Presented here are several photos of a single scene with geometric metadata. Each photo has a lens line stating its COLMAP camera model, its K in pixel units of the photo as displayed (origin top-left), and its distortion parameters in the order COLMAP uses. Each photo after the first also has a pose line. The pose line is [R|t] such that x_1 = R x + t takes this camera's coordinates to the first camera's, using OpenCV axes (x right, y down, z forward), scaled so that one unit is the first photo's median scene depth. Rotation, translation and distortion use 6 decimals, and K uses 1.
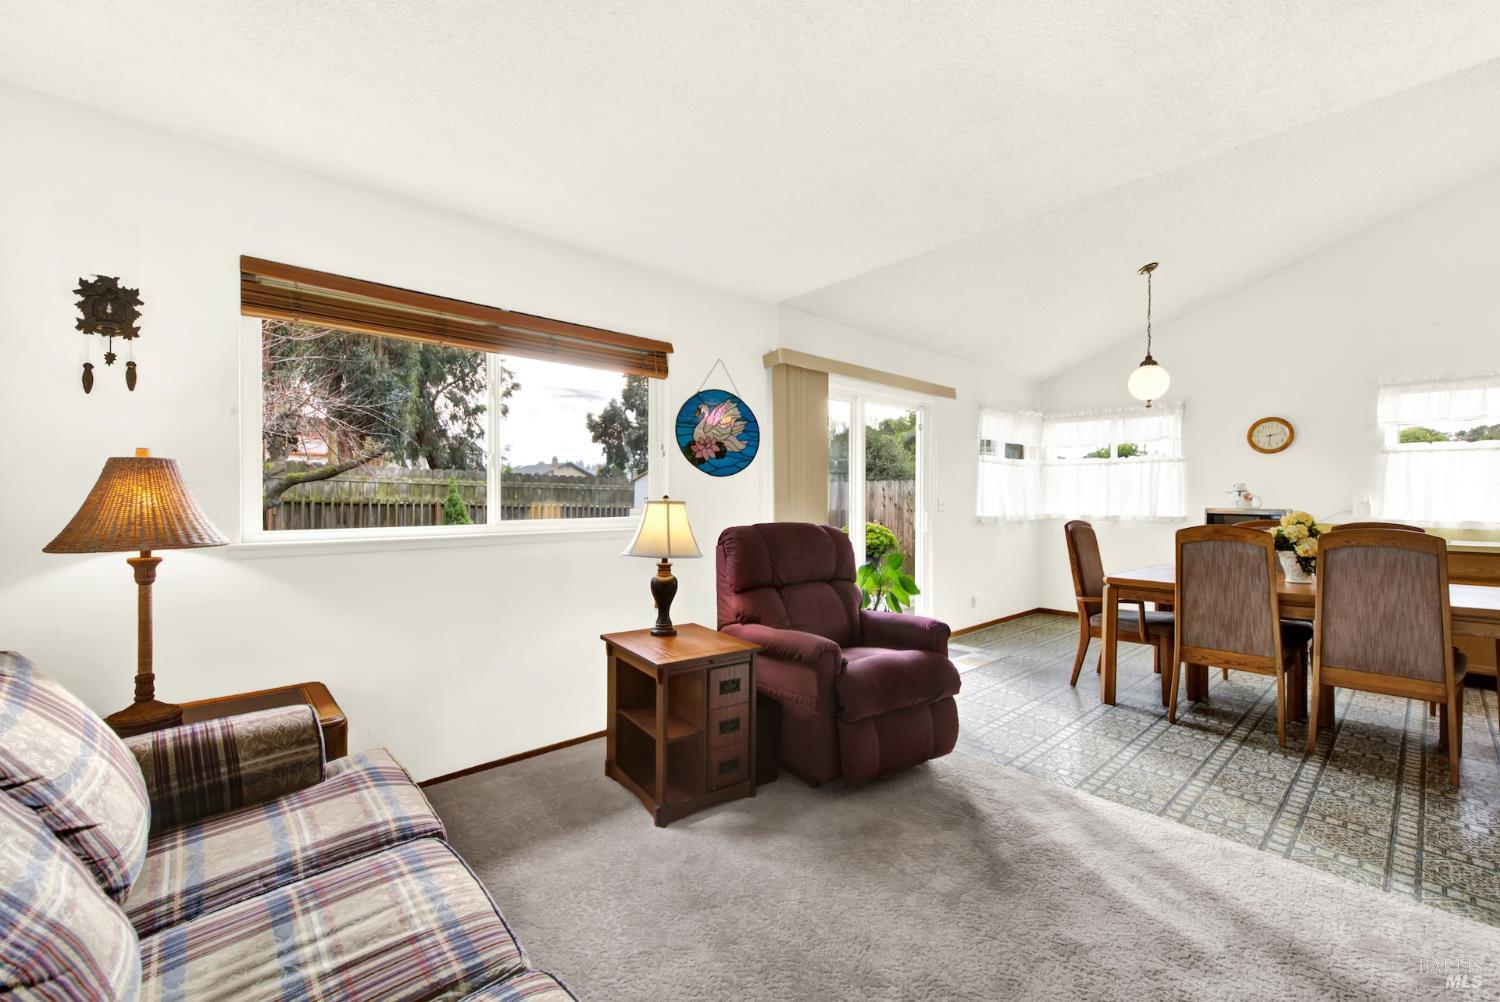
lens RADIAL K [[617.4, 0, 756.6], [0, 617.4, 497.2], [0, 0, 1]] dist [0.000720, -0.000428]
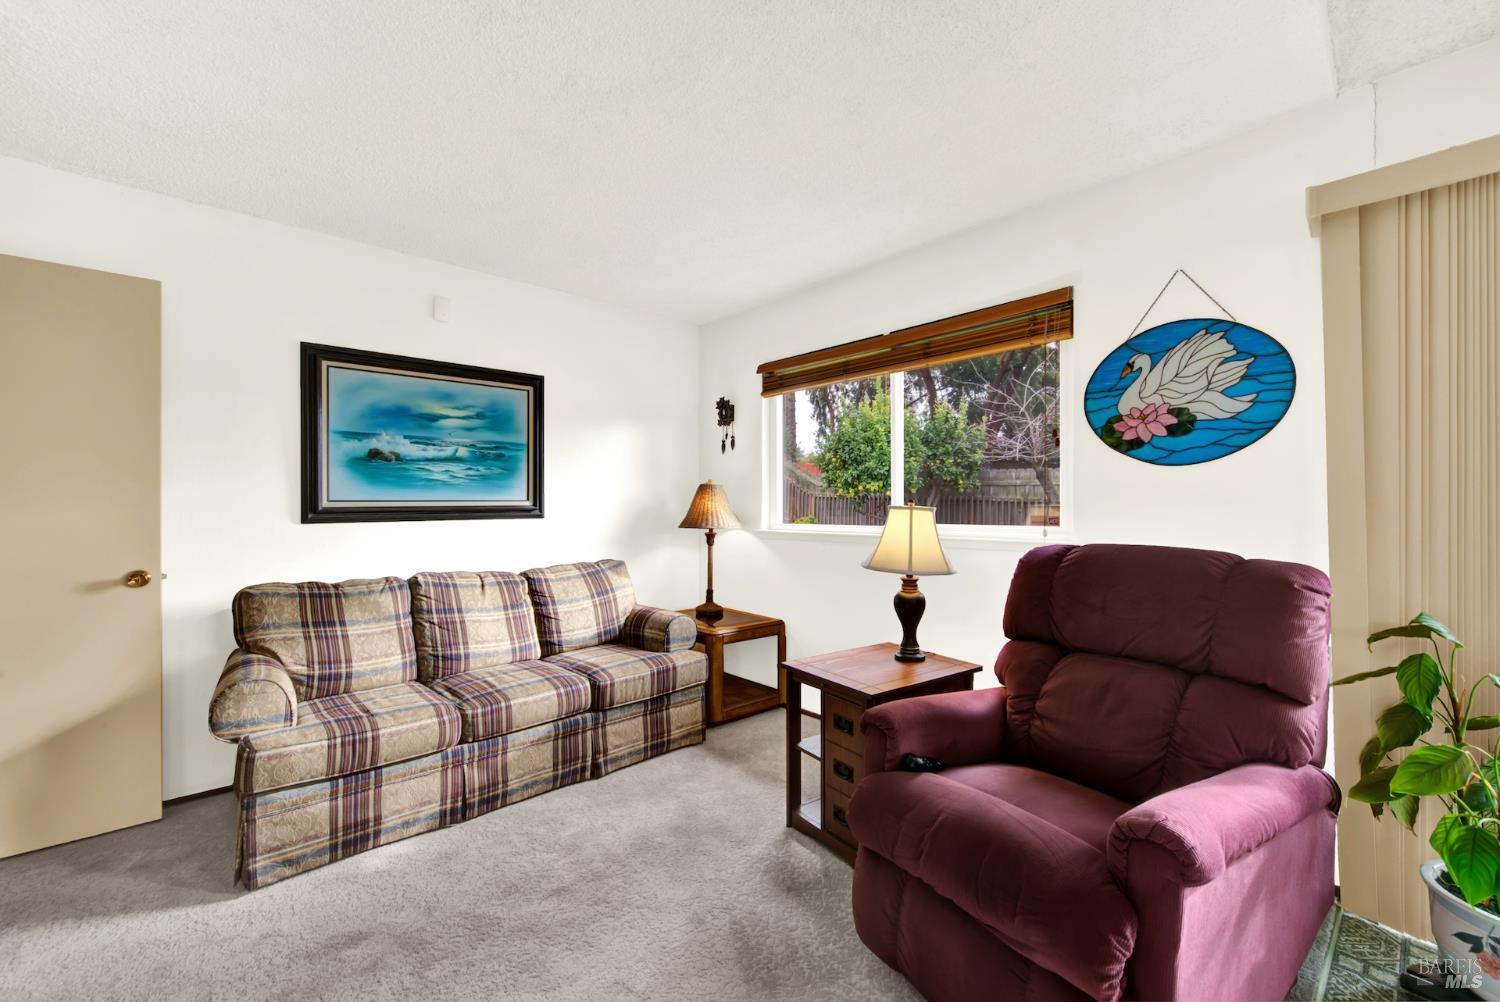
lens RADIAL K [[616.4, 0, 757.5], [0, 616.4, 503.4], [0, 0, 1]] dist [0.011135, -0.005475]
pose [[0.000925, -0.002956, -0.999995, 0.617169], [0.003719, 0.999989, -0.002952, 0.004063], [0.999993, -0.003716, 0.000936, 0.674549]]
